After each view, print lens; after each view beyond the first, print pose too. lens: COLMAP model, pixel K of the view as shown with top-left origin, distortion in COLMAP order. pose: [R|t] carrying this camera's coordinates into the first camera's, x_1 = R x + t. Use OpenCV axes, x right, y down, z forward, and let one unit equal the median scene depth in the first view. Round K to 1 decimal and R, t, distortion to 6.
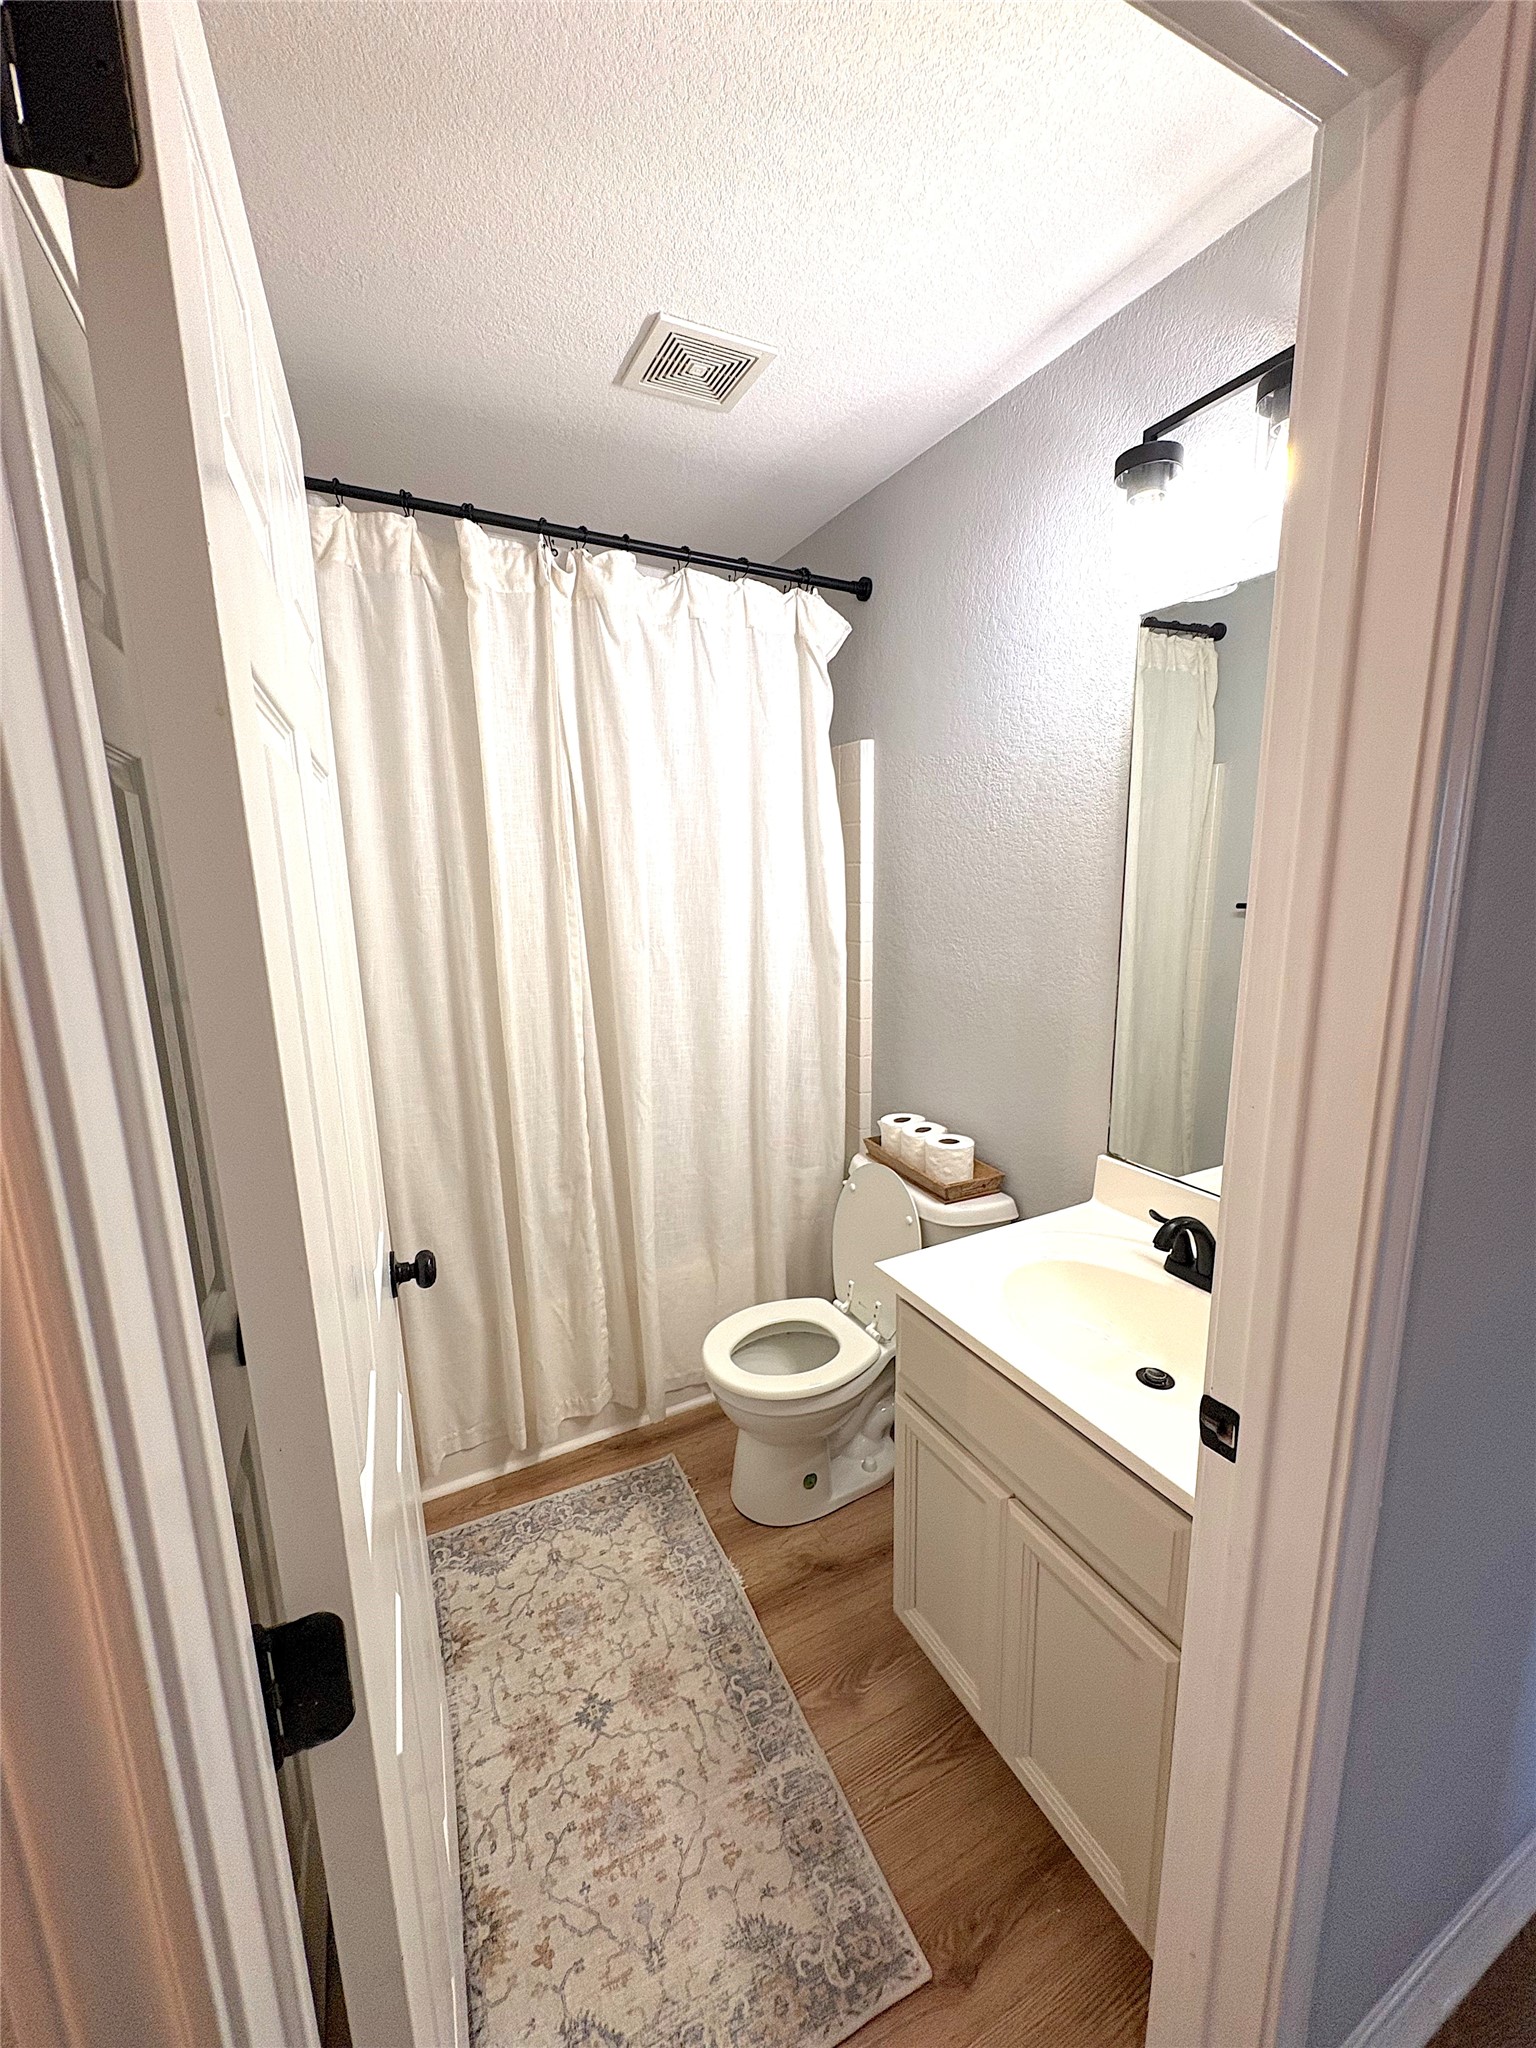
lens RADIAL K [[811.2, 0, 767.7], [0, 811.2, 1026.2], [0, 0, 1]] dist [-0.000391, 0.000066]
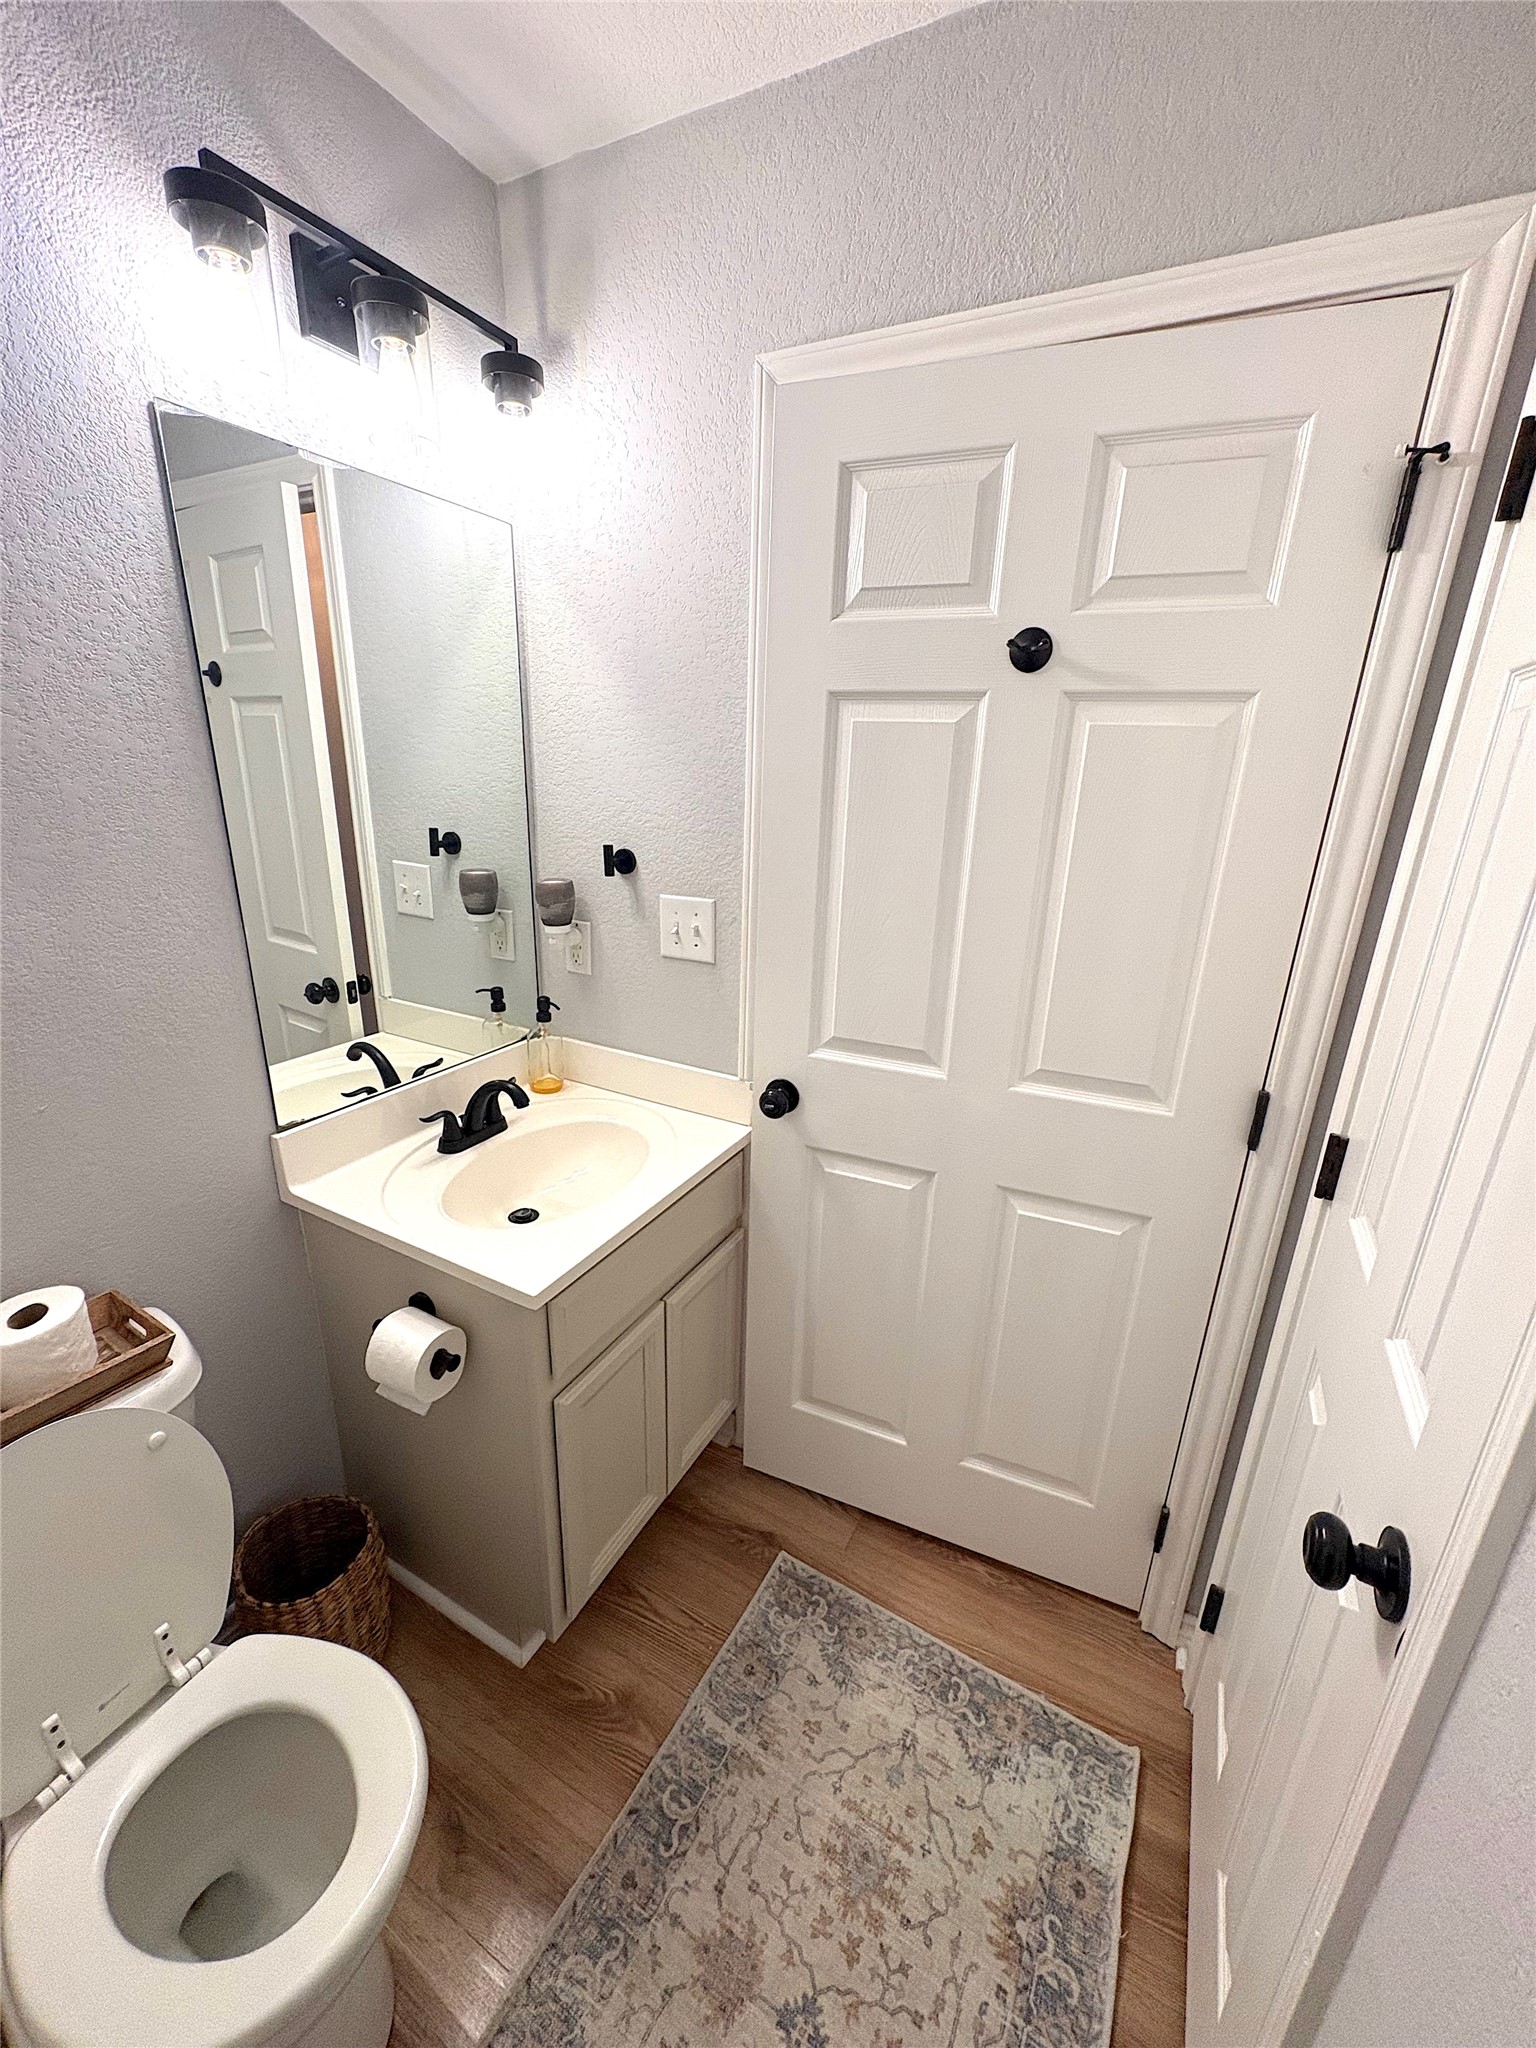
lens RADIAL K [[811.2, 0, 769.7], [0, 811.2, 1018.7], [0, 0, 1]] dist [-0.000391, 0.000066]
pose [[-0.576730, -0.249154, 0.778013, -0.574119], [0.131986, 0.911427, 0.389719, -0.239565], [-0.806202, 0.327450, -0.492762, 1.189286]]
